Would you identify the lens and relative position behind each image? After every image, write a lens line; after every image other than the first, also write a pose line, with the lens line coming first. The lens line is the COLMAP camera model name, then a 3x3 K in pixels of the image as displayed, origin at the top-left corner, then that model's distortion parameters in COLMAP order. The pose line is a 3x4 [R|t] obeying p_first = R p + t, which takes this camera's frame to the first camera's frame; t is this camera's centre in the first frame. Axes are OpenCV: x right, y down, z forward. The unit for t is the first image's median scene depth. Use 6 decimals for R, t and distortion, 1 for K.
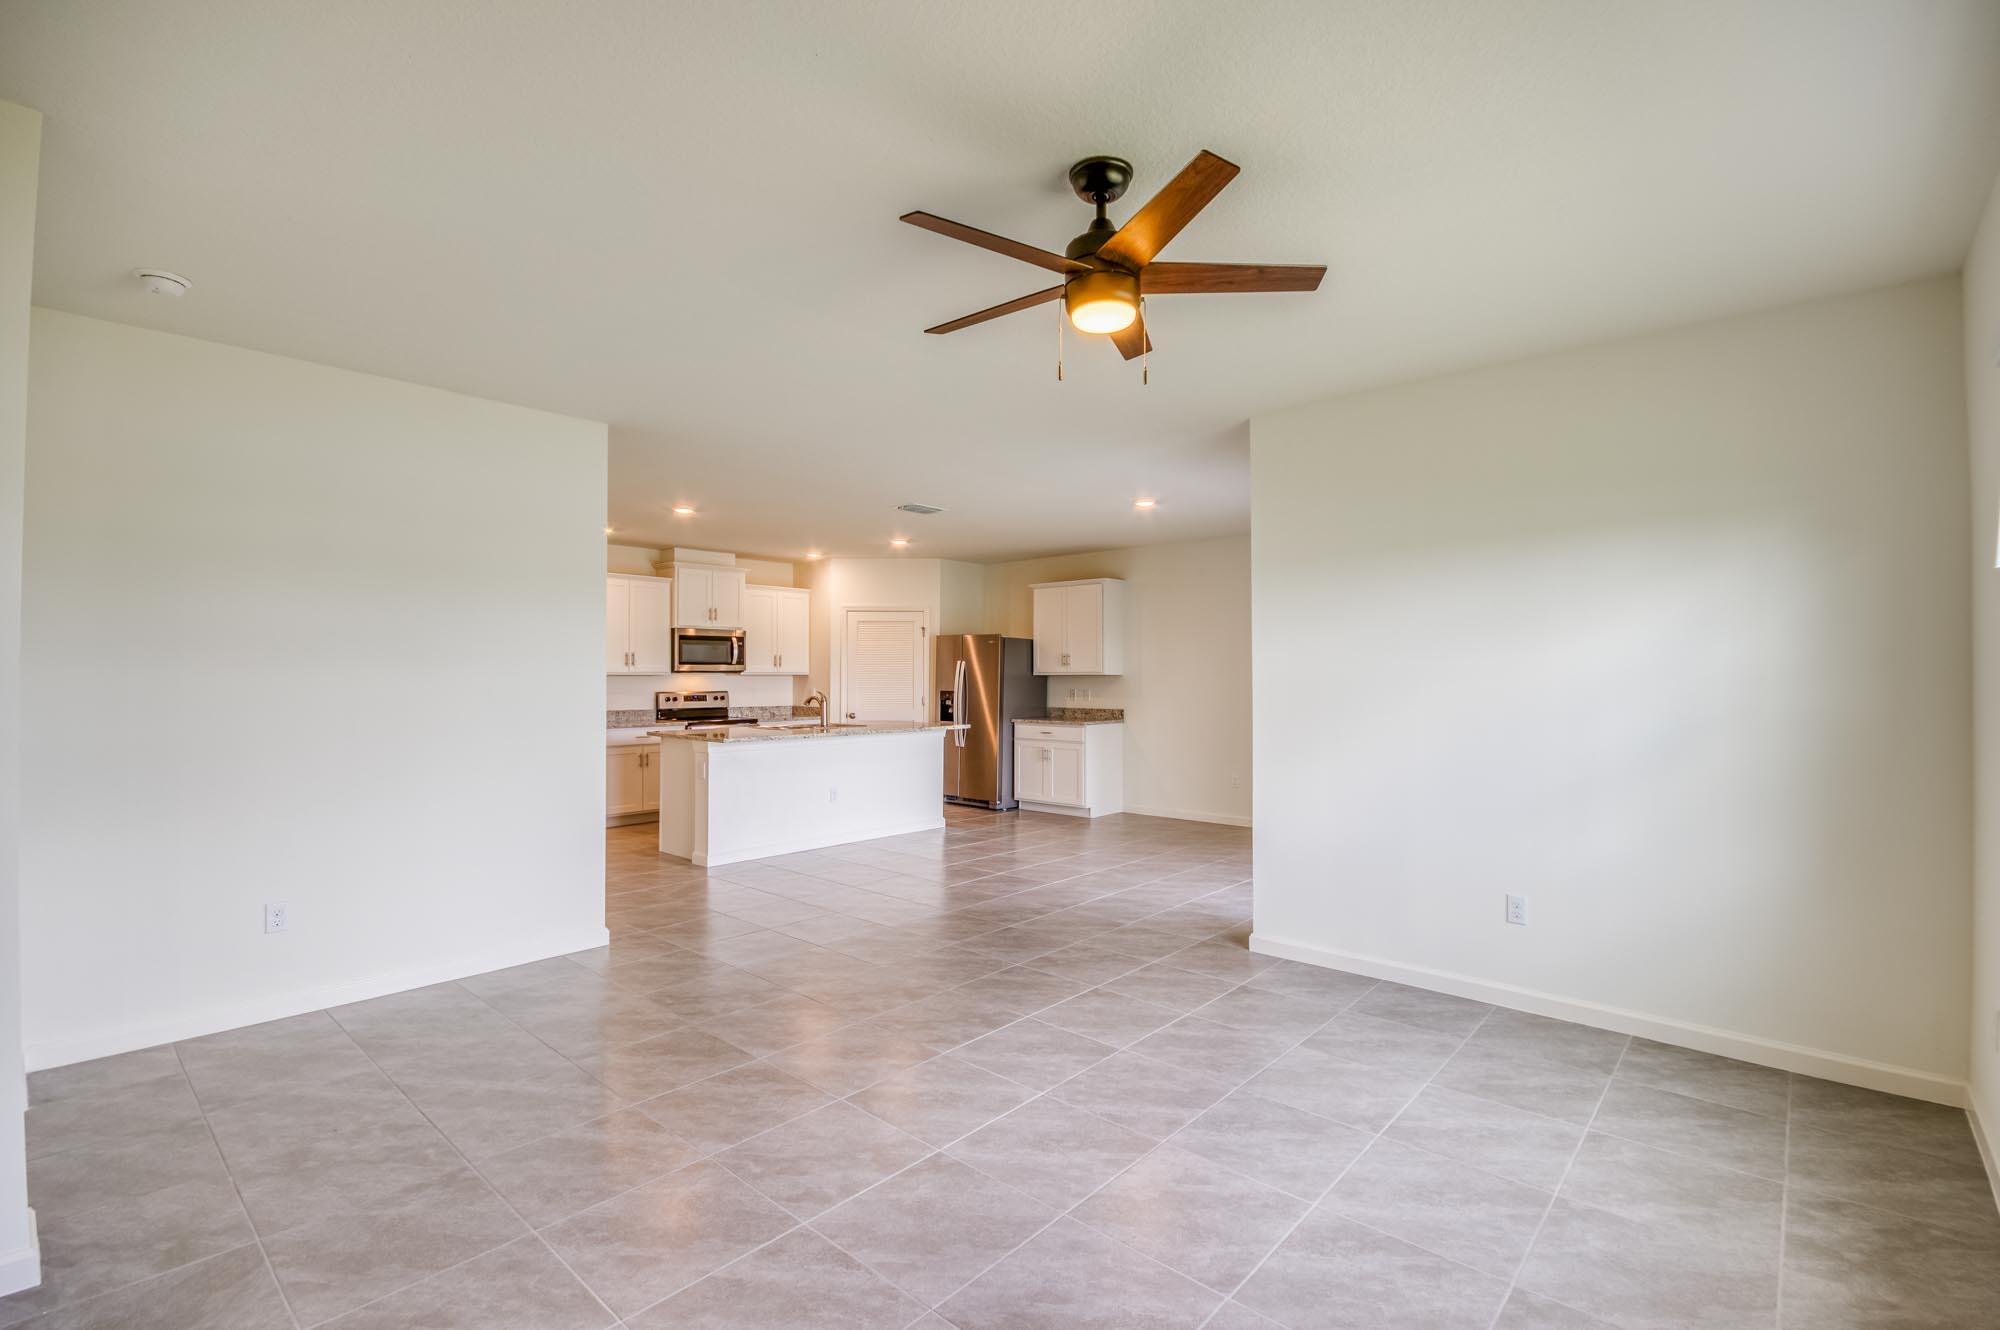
lens RADIAL K [[884.4, 0, 1020.0], [0, 884.4, 666.5], [0, 0, 1]] dist [0.007410, -0.011262]
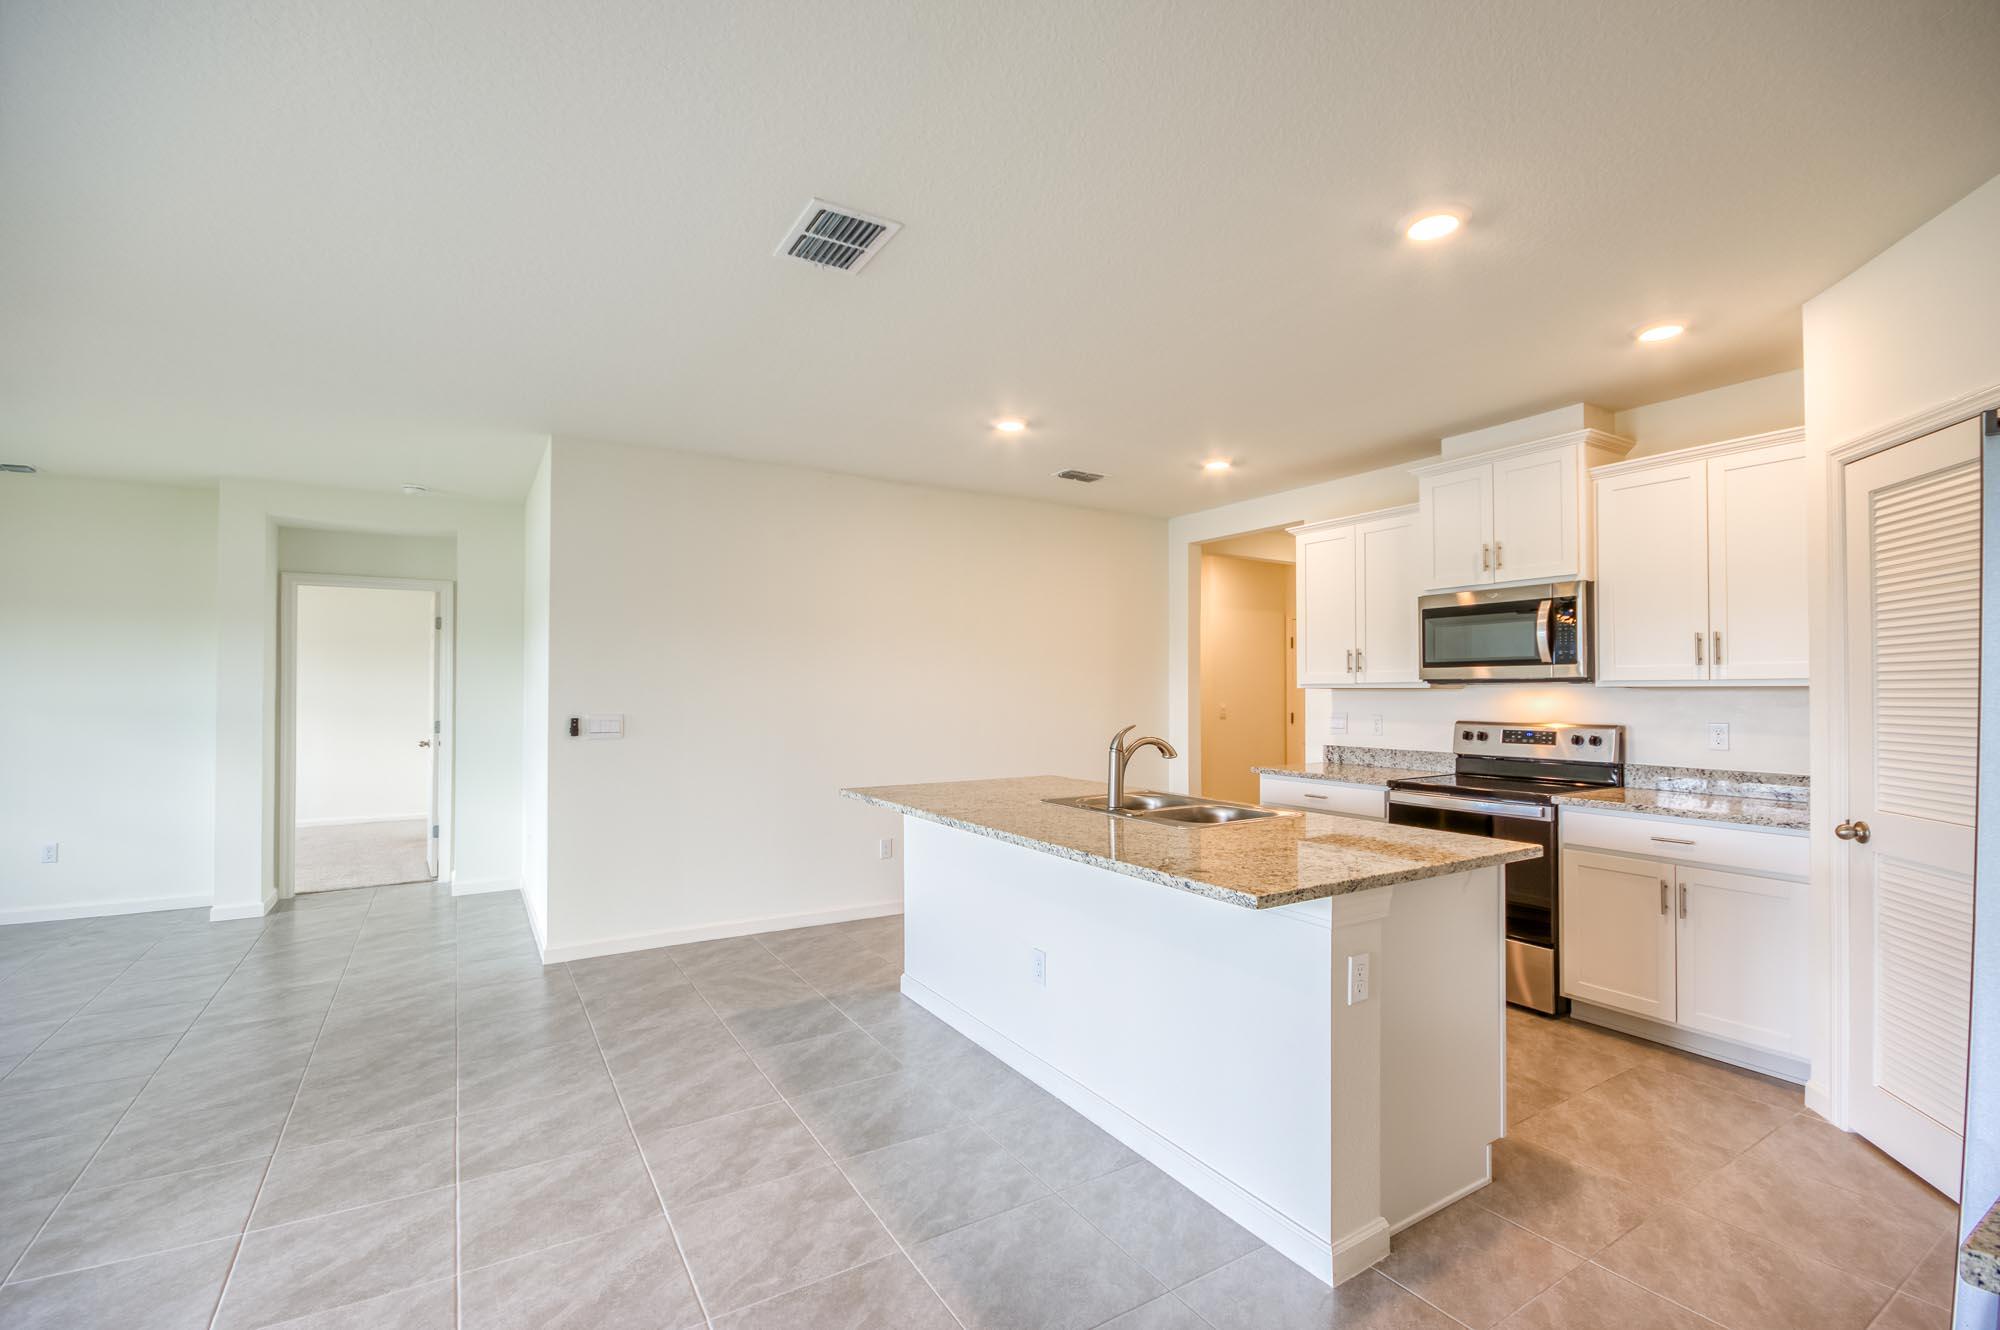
lens RADIAL K [[897.0, 0, 1011.4], [0, 897.0, 677.4], [0, 0, 1]] dist [0.013614, -0.013740]
pose [[-0.294403, -0.012025, -0.955606, 0.479103], [0.012970, 0.999778, -0.016577, 0.024685], [0.955593, -0.017275, -0.294182, 2.513597]]
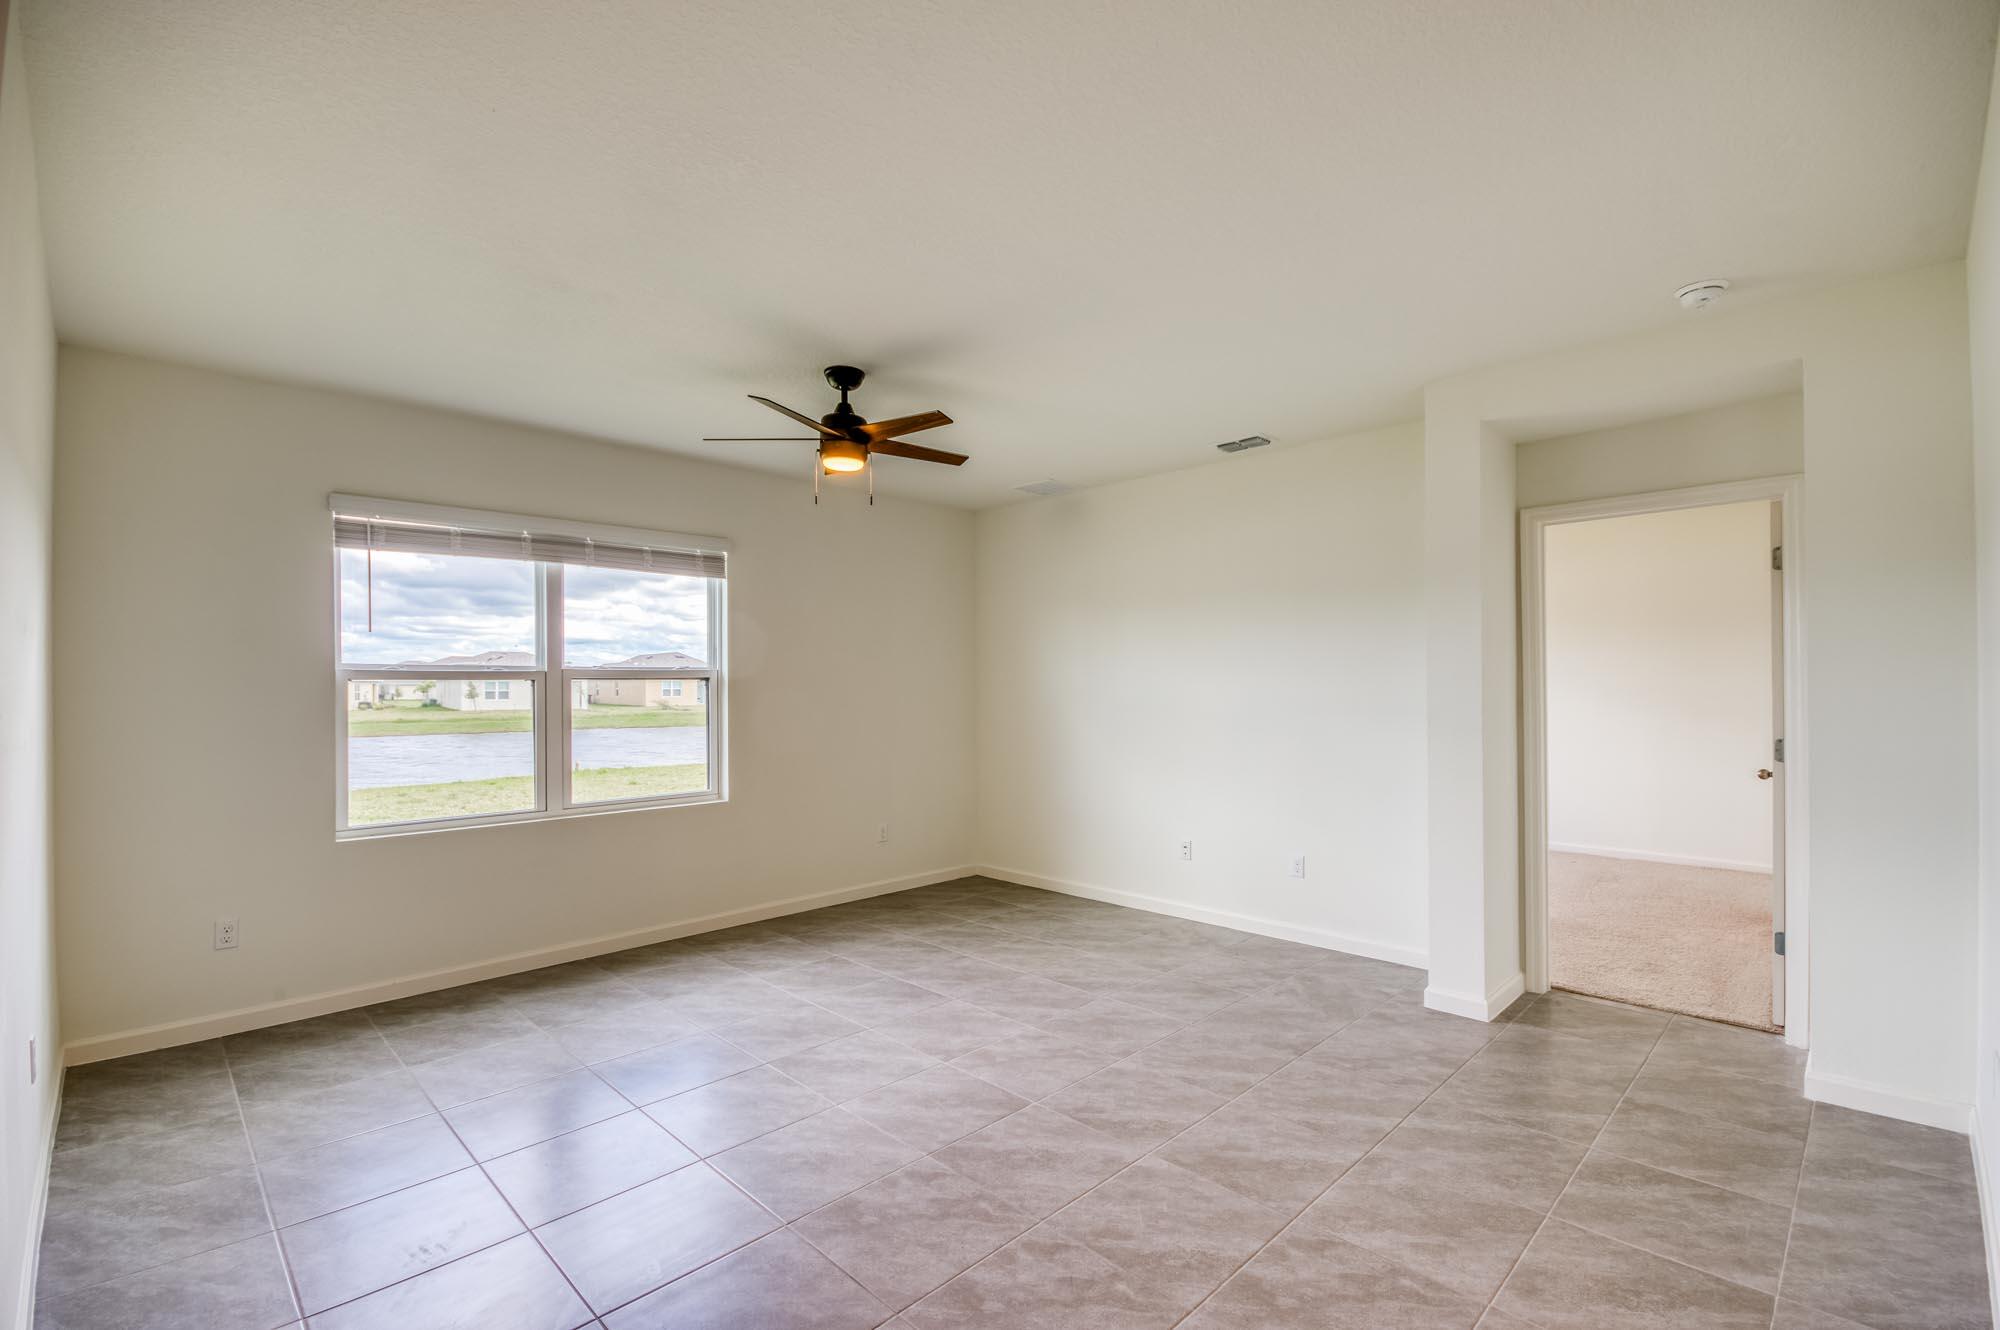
lens RADIAL K [[884.4, 0, 1020.0], [0, 884.4, 666.5], [0, 0, 1]] dist [0.007410, -0.011262]
pose [[-0.998275, 0.007107, 0.058284, -0.220713], [0.005189, 0.999442, -0.033004, 0.016743], [-0.058486, -0.032645, -0.997754, 1.810161]]
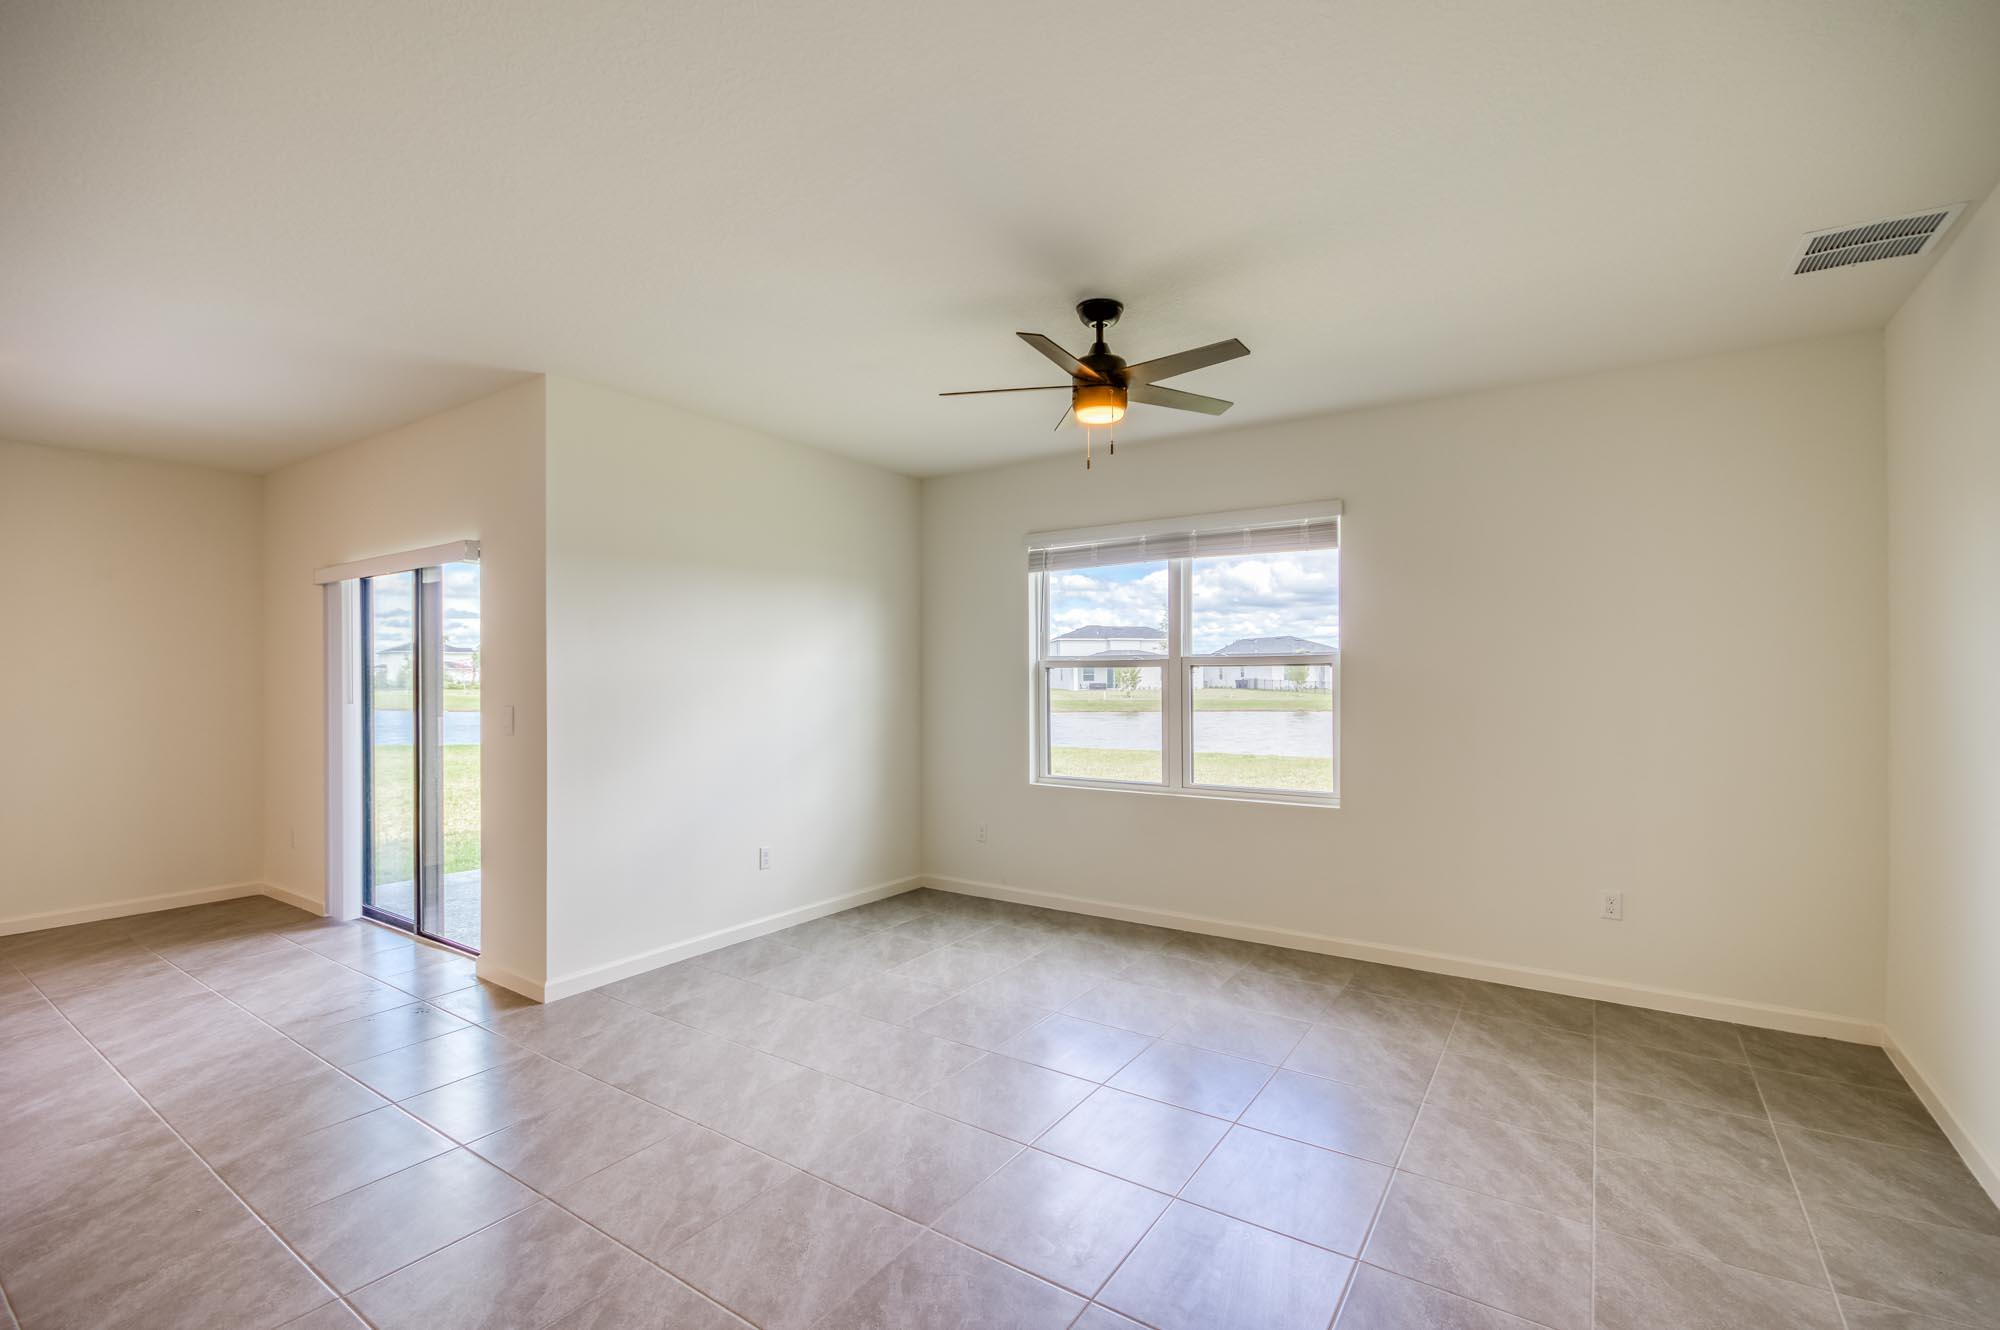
lens RADIAL K [[884.4, 0, 1020.0], [0, 884.4, 666.5], [0, 0, 1]] dist [0.007410, -0.011262]
pose [[-0.132815, 0.006566, 0.991119, -0.877953], [-0.009237, 0.999926, -0.007862, 0.001889], [-0.991098, -0.010200, -0.132745, 0.910951]]
